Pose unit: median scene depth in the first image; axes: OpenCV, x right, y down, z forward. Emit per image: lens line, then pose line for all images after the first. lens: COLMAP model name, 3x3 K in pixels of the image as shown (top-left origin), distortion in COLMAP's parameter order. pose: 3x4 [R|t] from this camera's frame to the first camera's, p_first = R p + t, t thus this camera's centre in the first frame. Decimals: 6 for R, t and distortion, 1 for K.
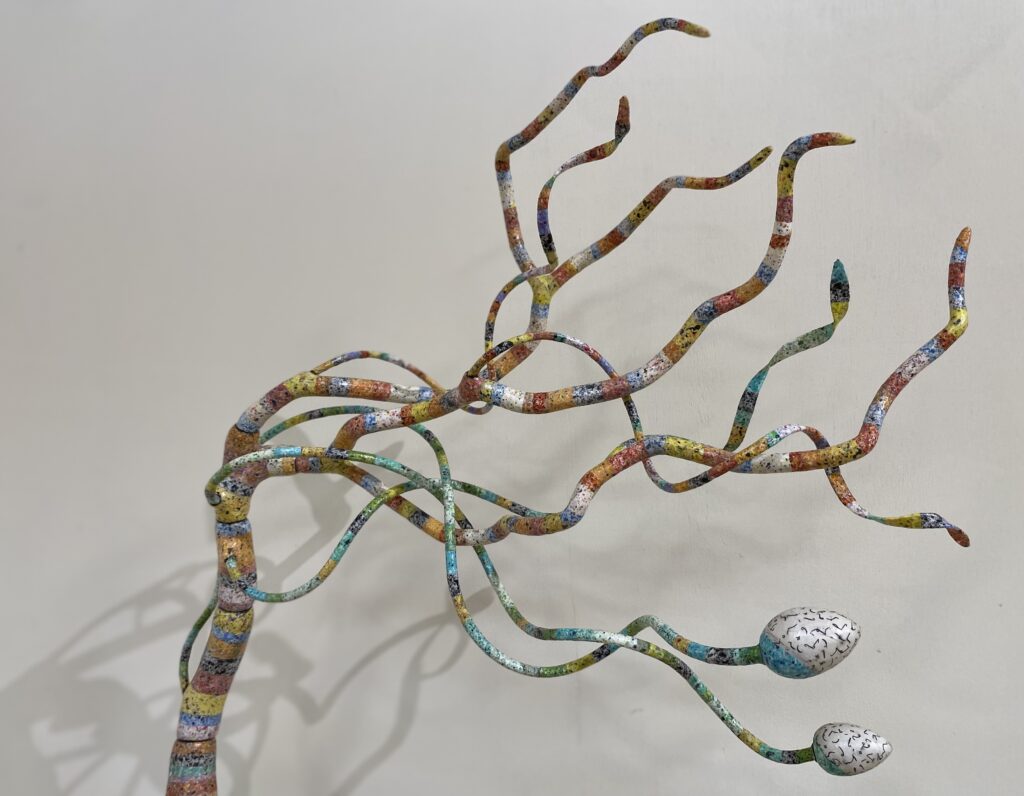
lens RADIAL K [[812.1, 0, 517.7], [0, 812.1, 400.2], [0, 0, 1]] dist [0.048627, -0.074249]
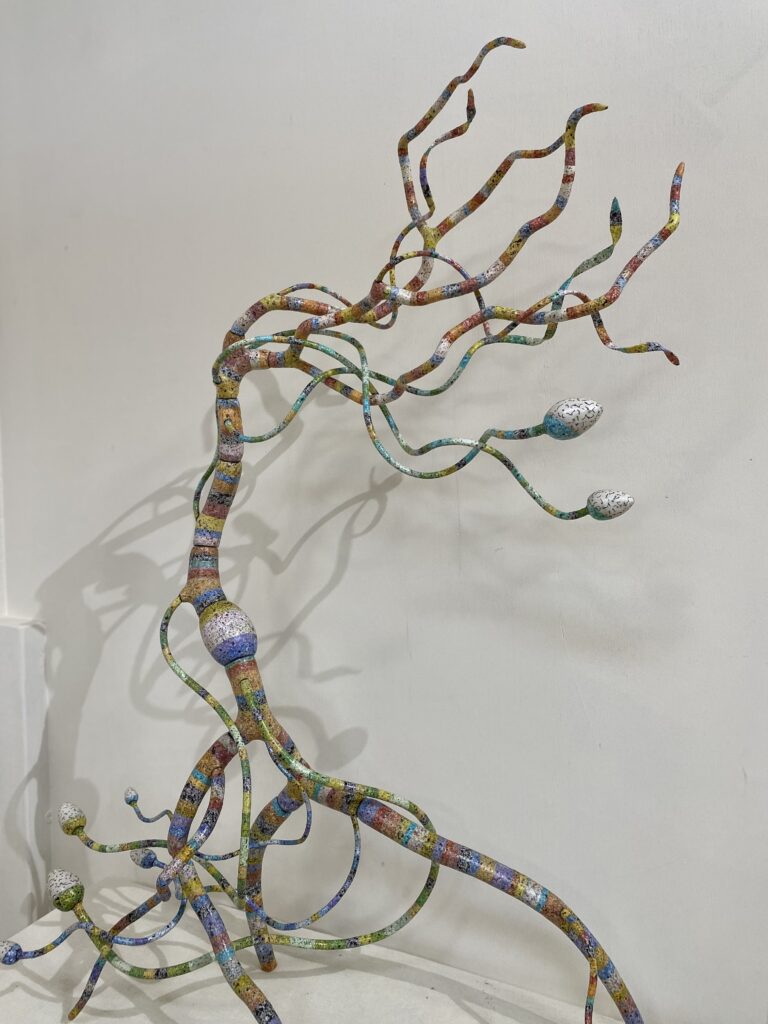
lens RADIAL K [[778.9, 0, 381.0], [0, 778.9, 515.5], [0, 0, 1]] dist [0.034374, -0.032246]
pose [[0.995203, 0.008393, -0.097472, 0.097713], [-0.002060, 0.997890, 0.064895, 0.316931], [0.097811, -0.064383, 0.993120, -0.523494]]
